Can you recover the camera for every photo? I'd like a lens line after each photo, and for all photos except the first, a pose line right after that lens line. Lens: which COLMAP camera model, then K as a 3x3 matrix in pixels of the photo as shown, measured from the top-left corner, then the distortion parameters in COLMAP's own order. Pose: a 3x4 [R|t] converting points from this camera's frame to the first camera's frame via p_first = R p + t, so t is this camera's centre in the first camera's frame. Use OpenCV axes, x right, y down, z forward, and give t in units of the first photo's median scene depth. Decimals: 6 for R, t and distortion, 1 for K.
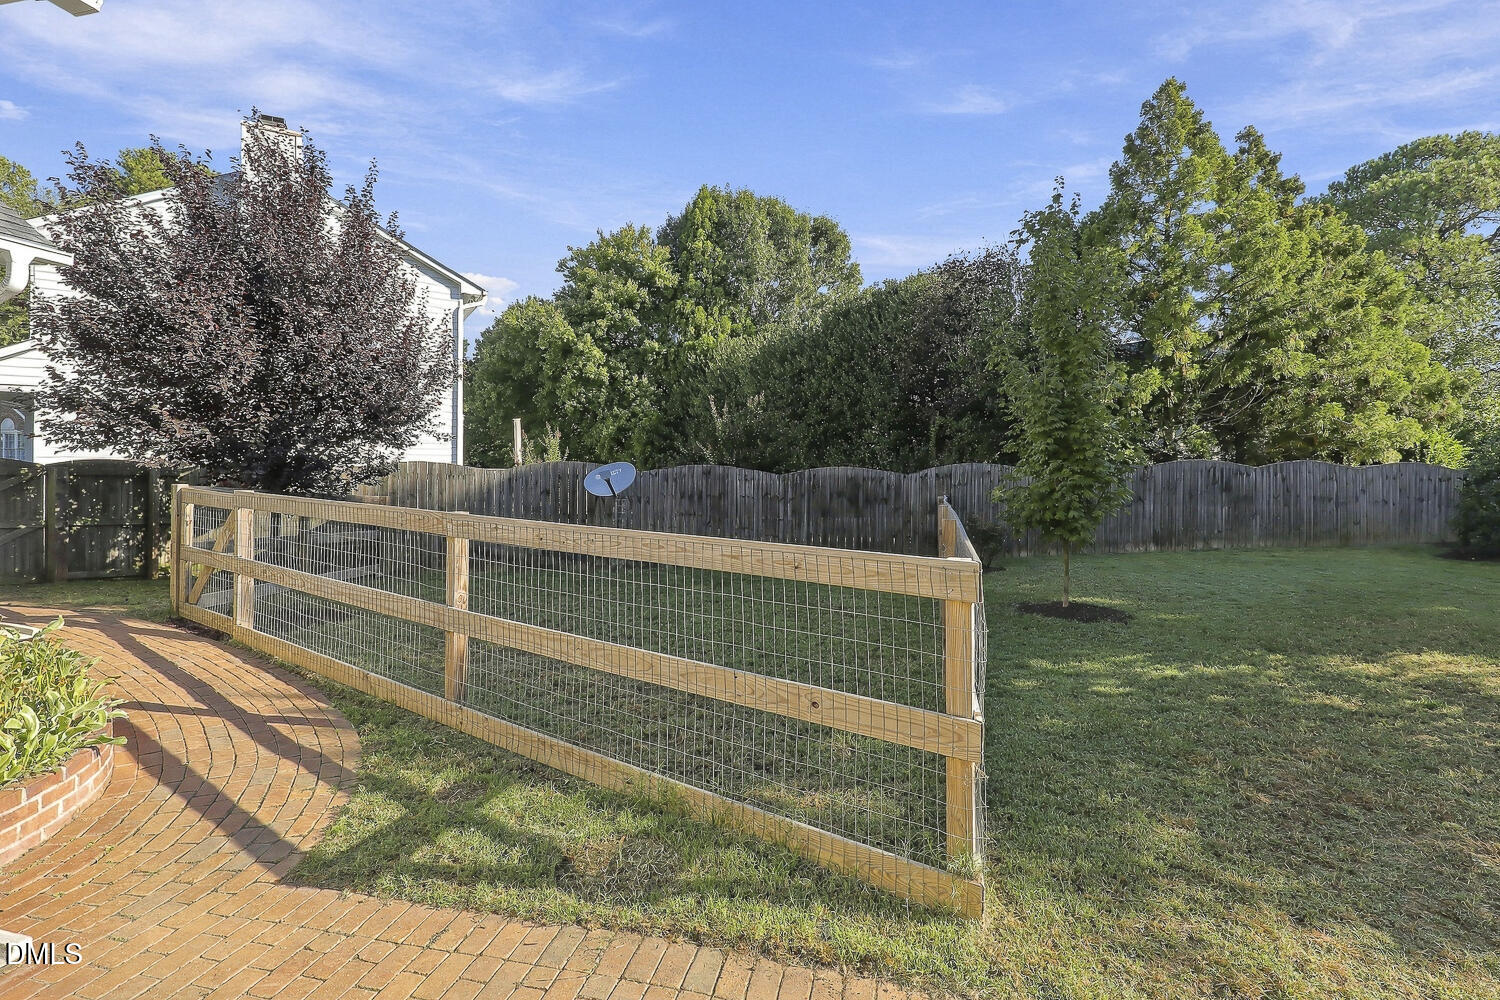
lens RADIAL K [[676.0, 0, 796.8], [0, 676.0, 477.0], [0, 0, 1]] dist [0.010160, -0.000450]
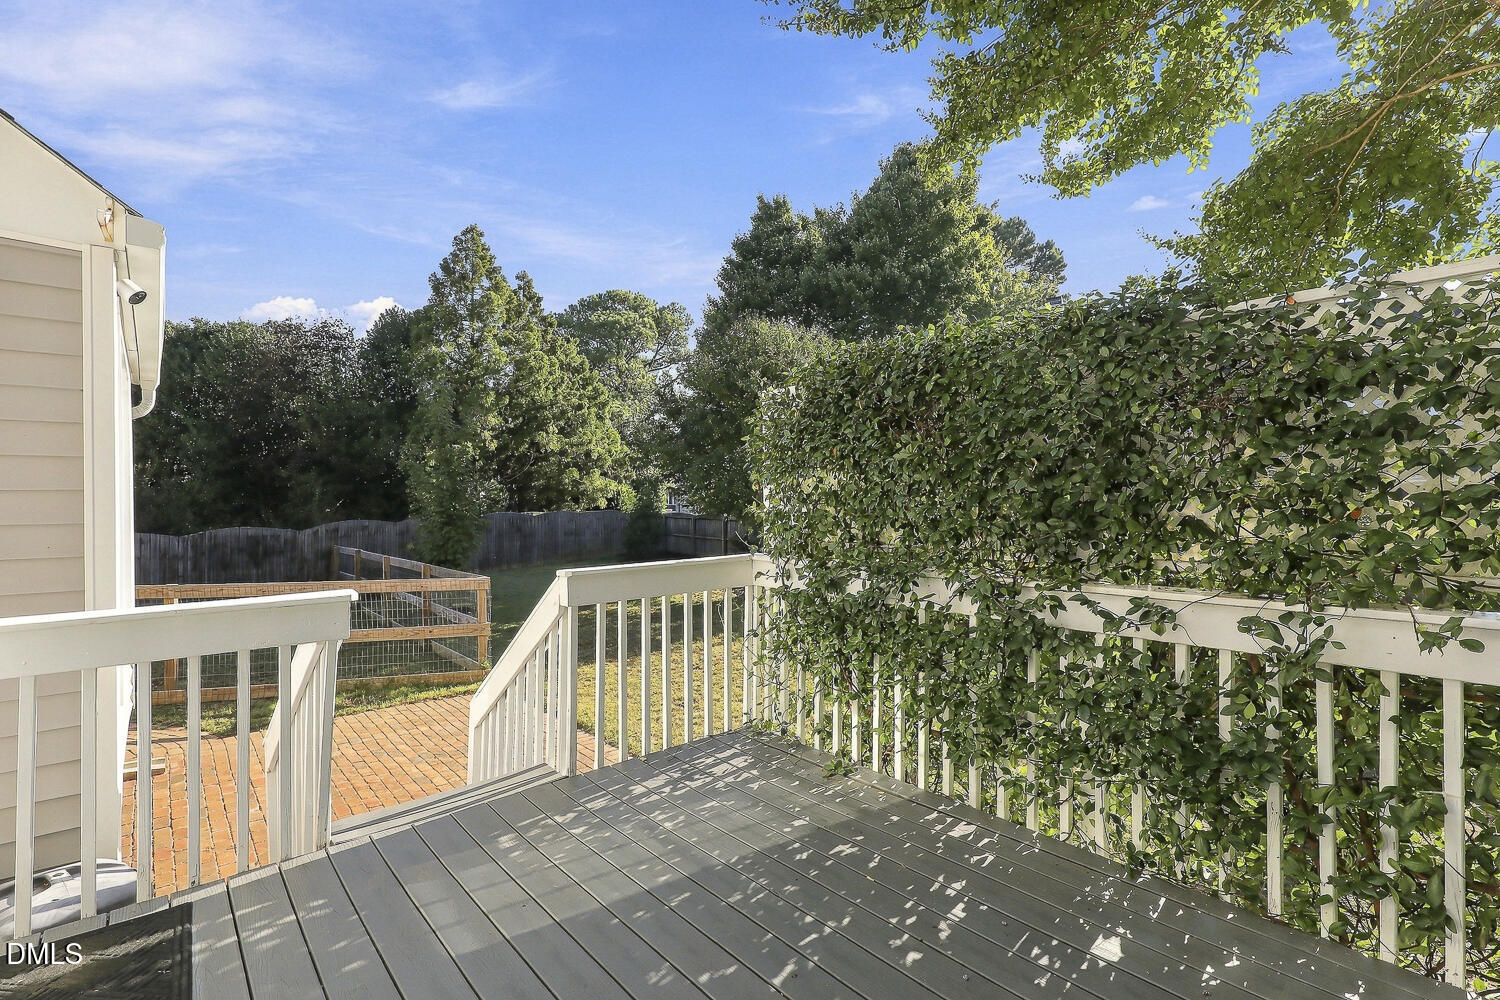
lens RADIAL K [[675.1, 0, 753.5], [0, 675.1, 495.5], [0, 0, 1]] dist [-0.013725, 0.000328]
pose [[0.601518, -0.001575, 0.798857, -0.198431], [0.012364, 0.999897, -0.007338, -0.030209], [-0.798763, 0.014291, 0.601476, -0.259619]]
